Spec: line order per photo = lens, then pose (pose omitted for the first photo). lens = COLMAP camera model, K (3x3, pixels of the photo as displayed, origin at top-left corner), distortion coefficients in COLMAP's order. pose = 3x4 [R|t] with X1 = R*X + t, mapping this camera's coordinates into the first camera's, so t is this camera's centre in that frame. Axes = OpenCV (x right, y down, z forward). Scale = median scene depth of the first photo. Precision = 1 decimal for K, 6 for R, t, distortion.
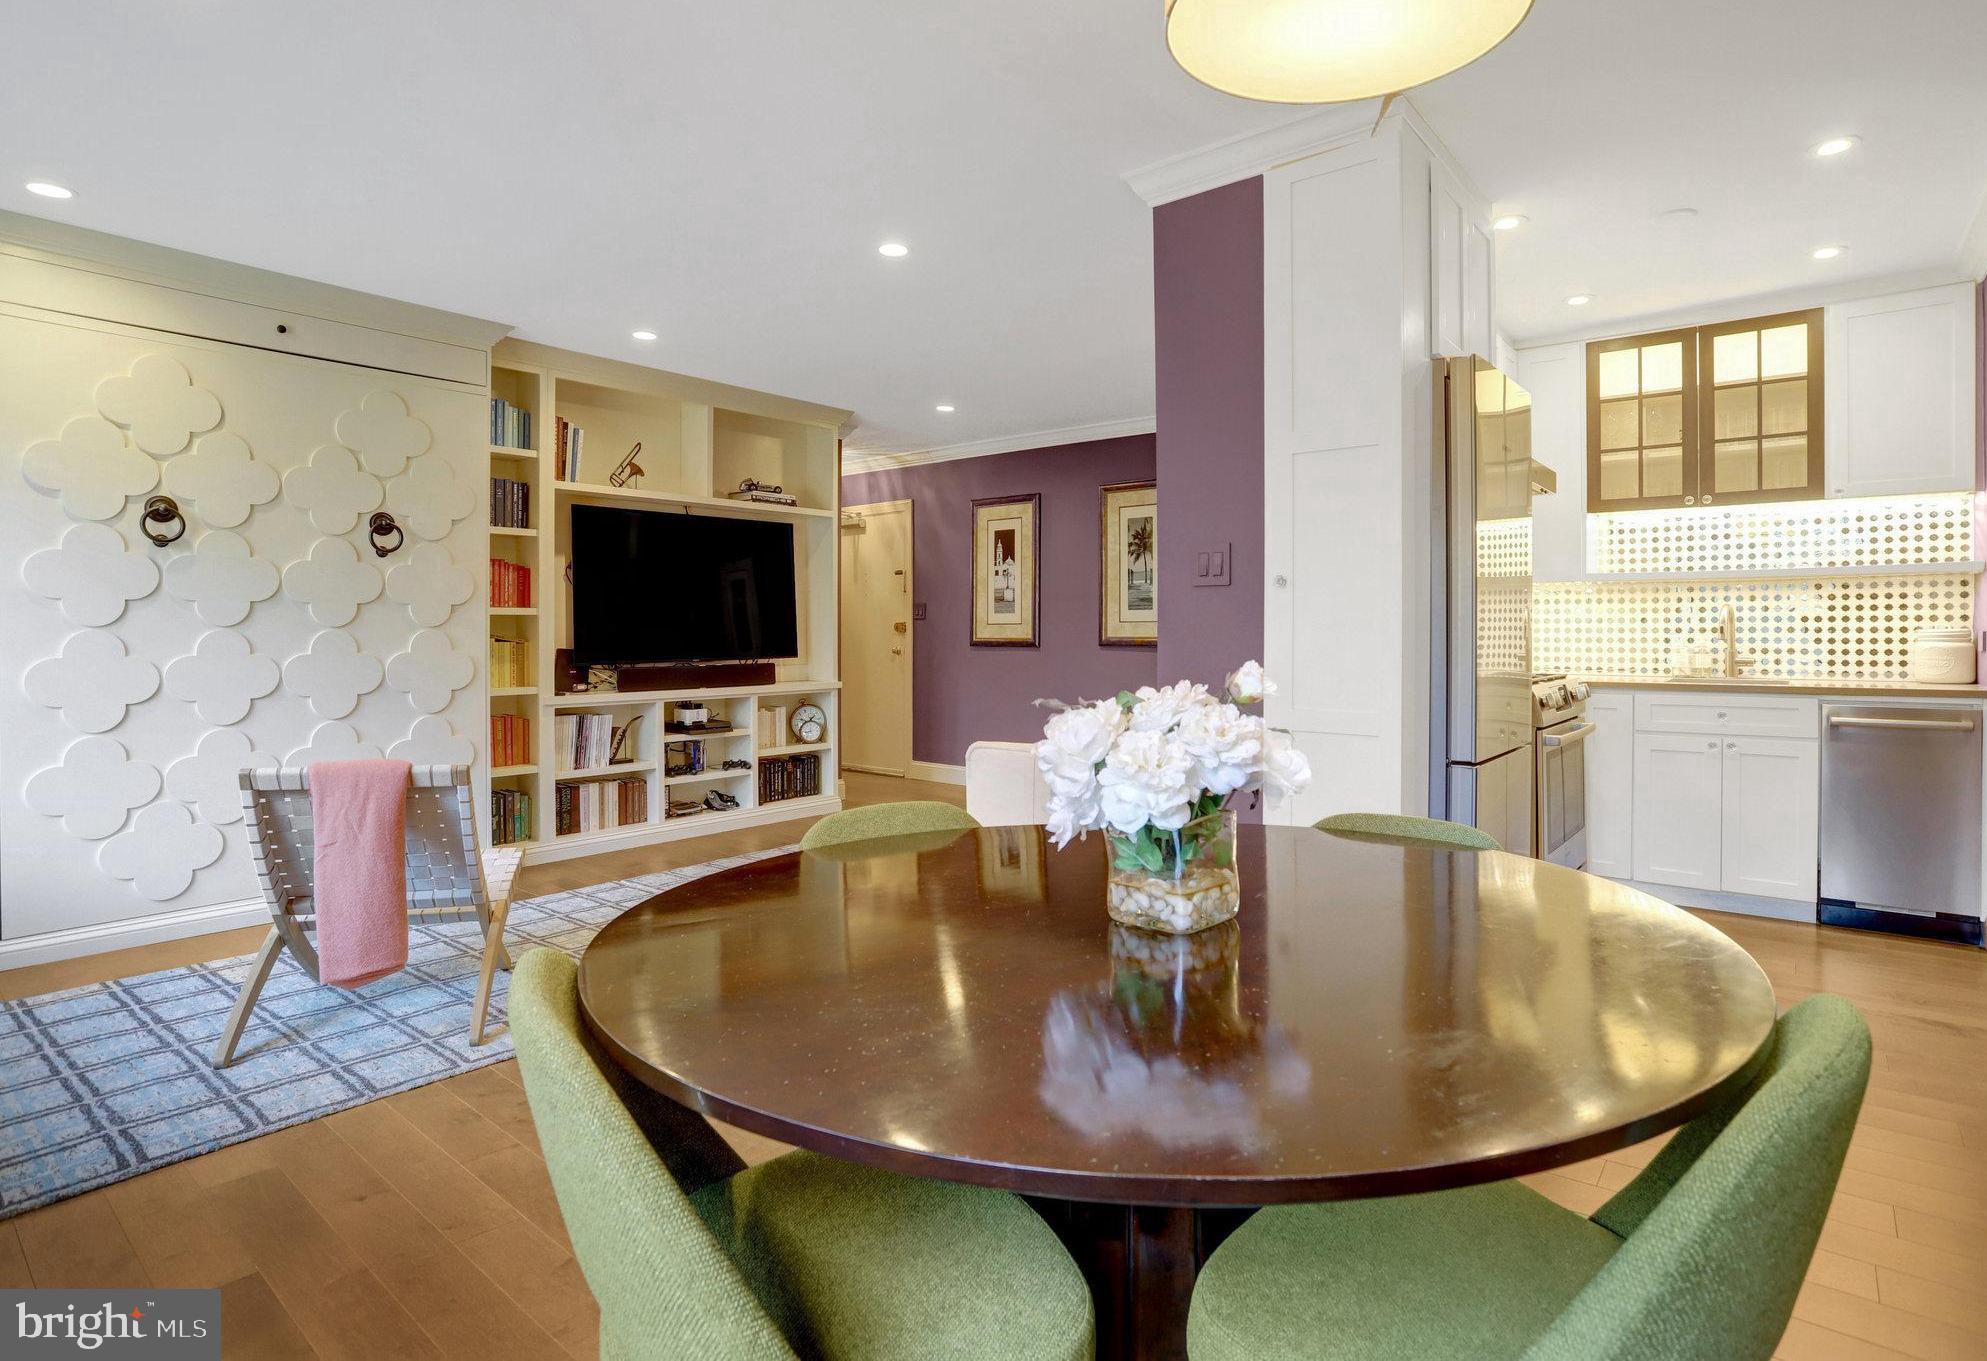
lens RADIAL K [[1034.5, 0, 993.4], [0, 1034.5, 629.4], [0, 0, 1]] dist [-0.014202, 0.011768]
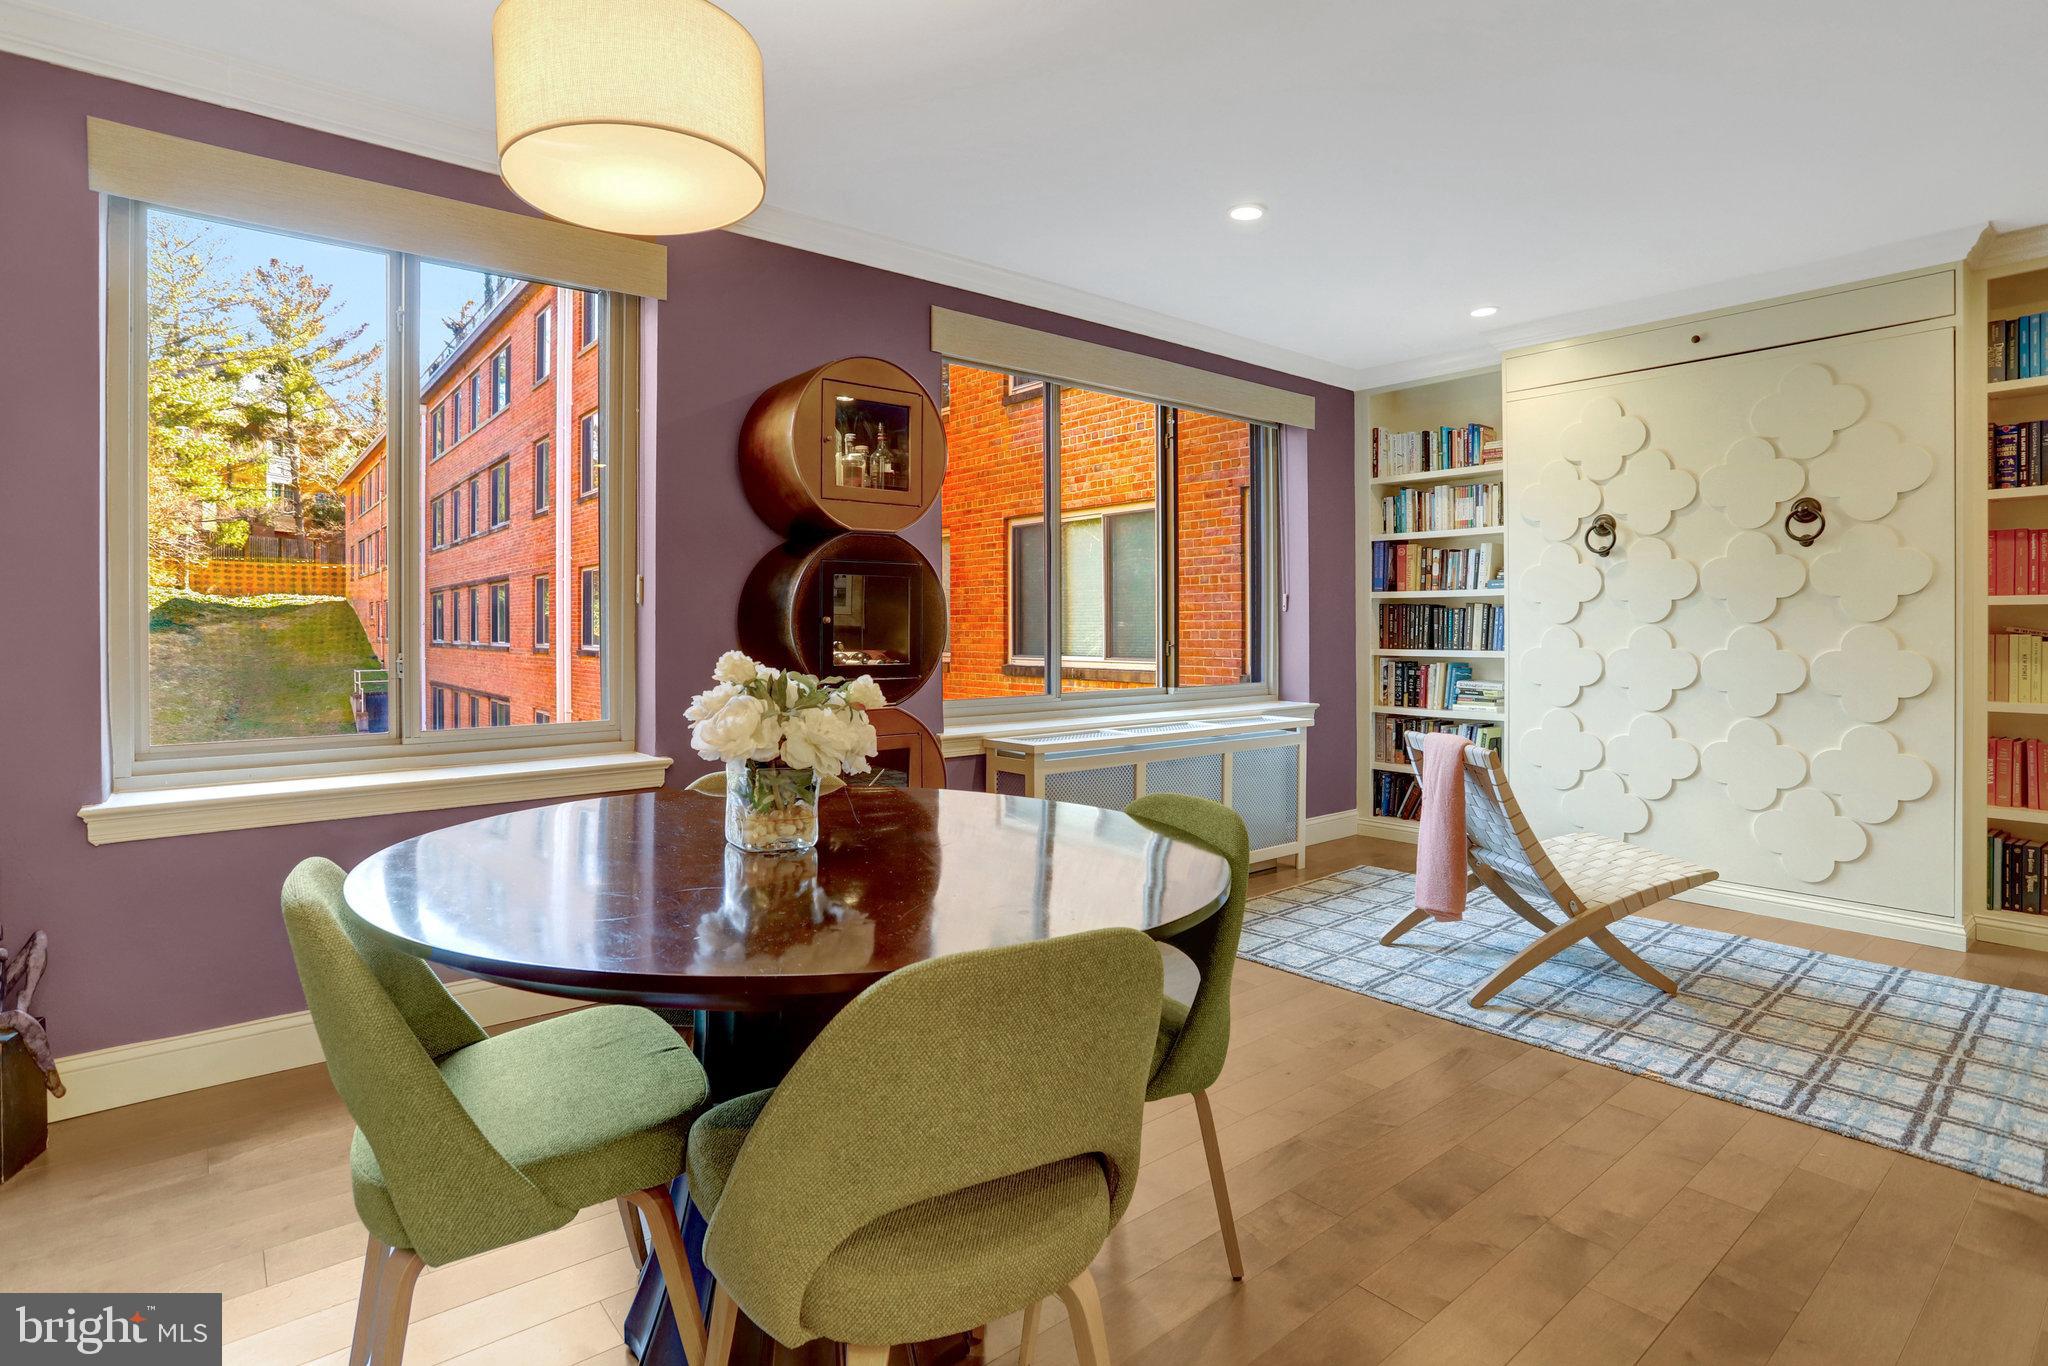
lens RADIAL K [[1031.1, 0, 1028.0], [0, 1031.1, 624.9], [0, 0, 1]] dist [-0.053567, 0.023064]
pose [[-0.175647, -0.001110, -0.984453, 0.310365], [0.000787, 0.999999, -0.001268, 0.000811], [0.984453, -0.000997, -0.175646, 0.354846]]
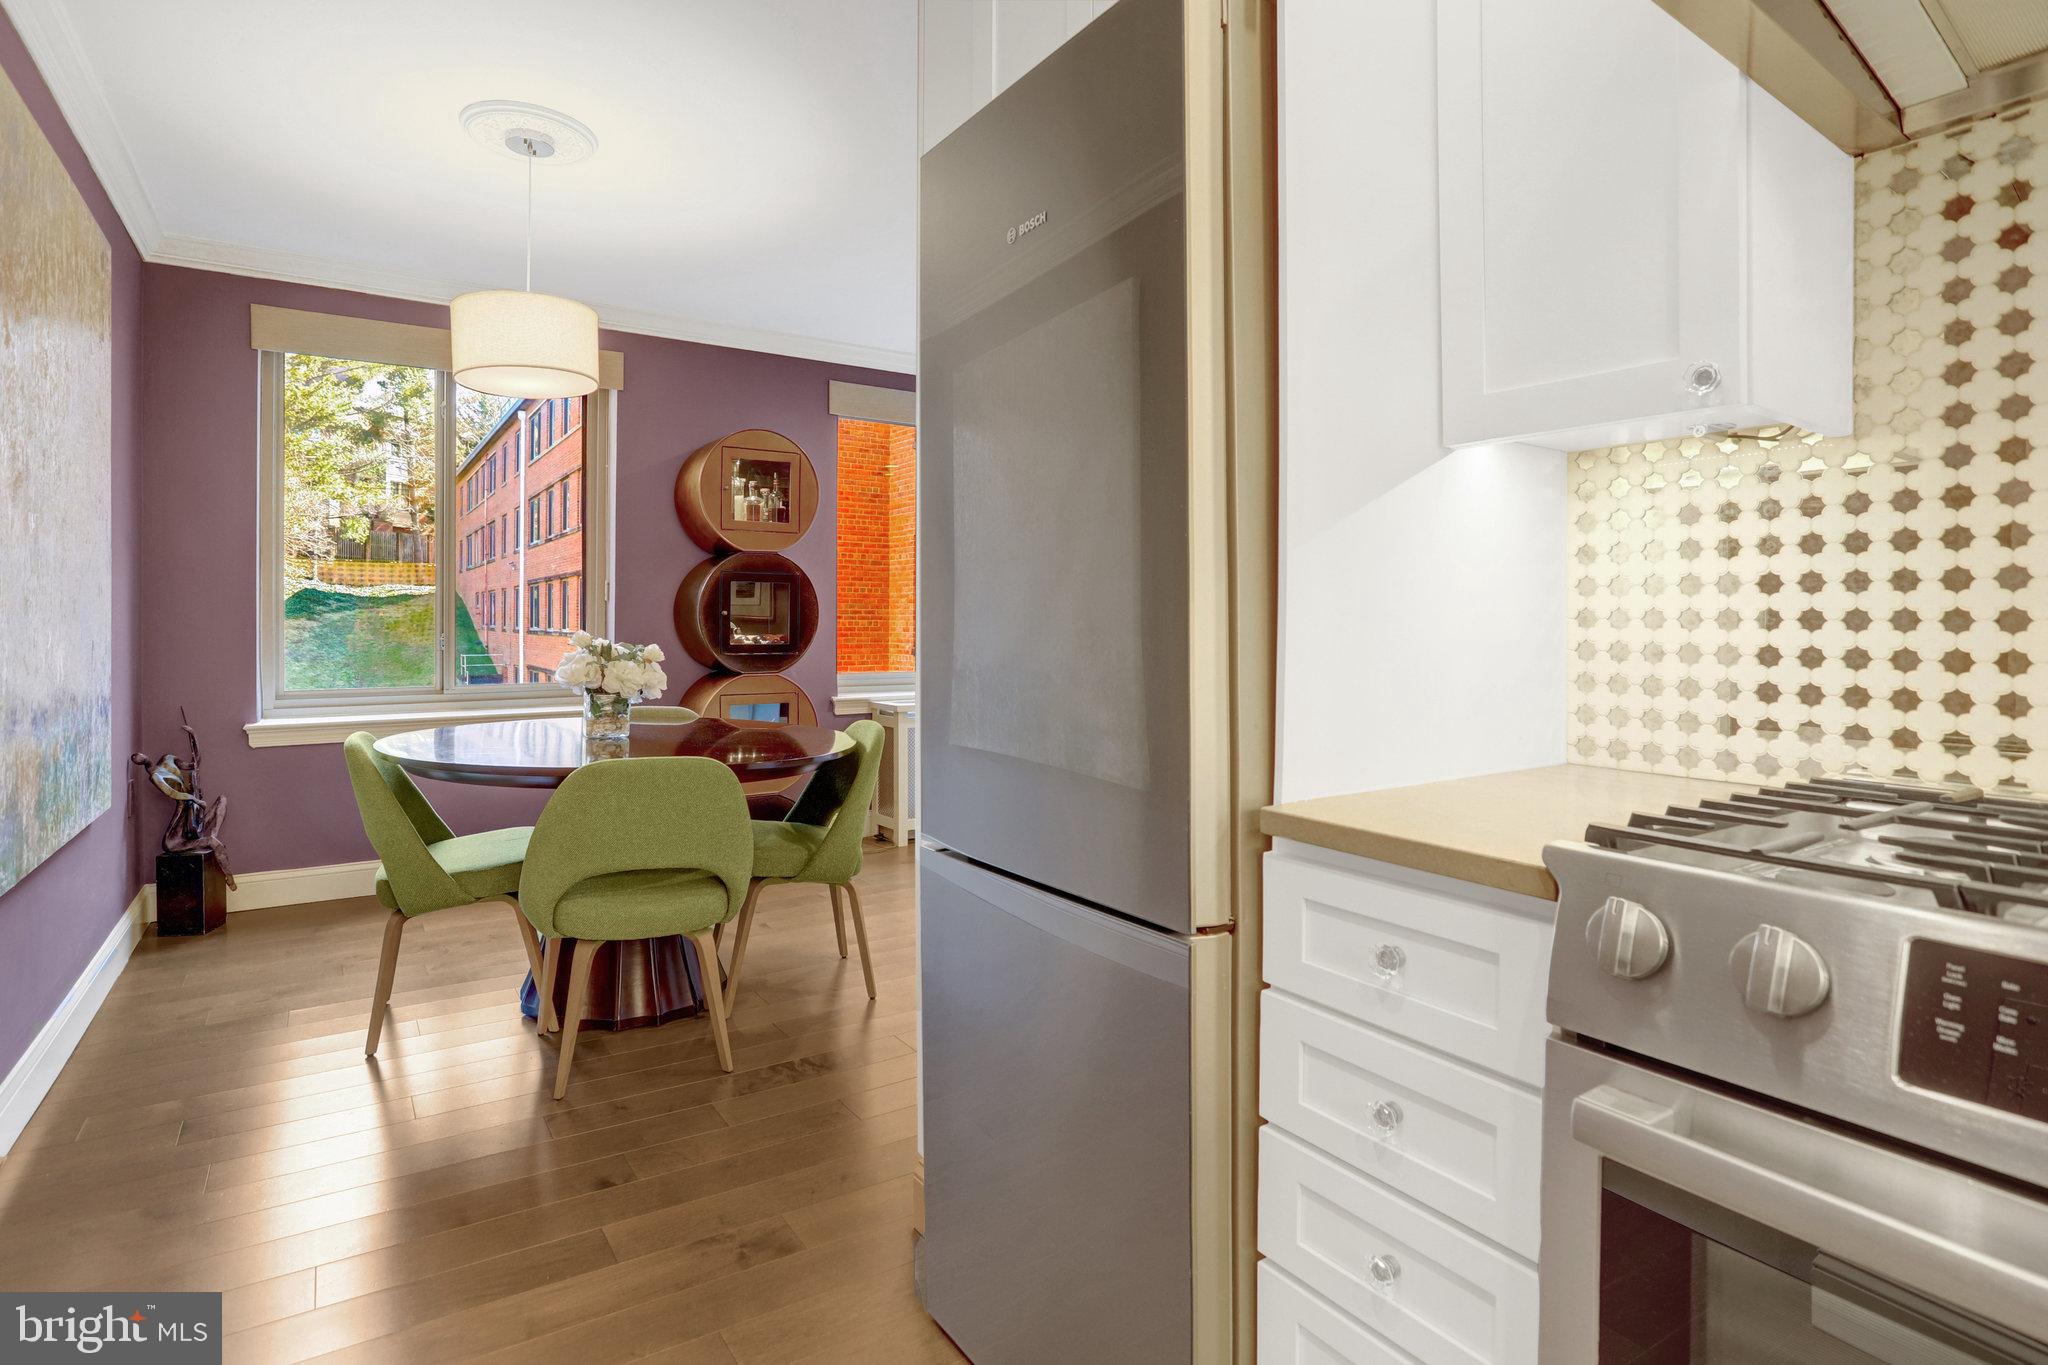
lens RADIAL K [[1029.8, 0, 989.2], [0, 1029.8, 611.8], [0, 0, 1]] dist [0.001242, 0.000427]
pose [[-0.290909, -0.007182, -0.956724, 0.488368], [-0.005756, 0.999967, -0.005757, 0.000179], [0.956733, 0.003832, -0.290940, 0.575054]]
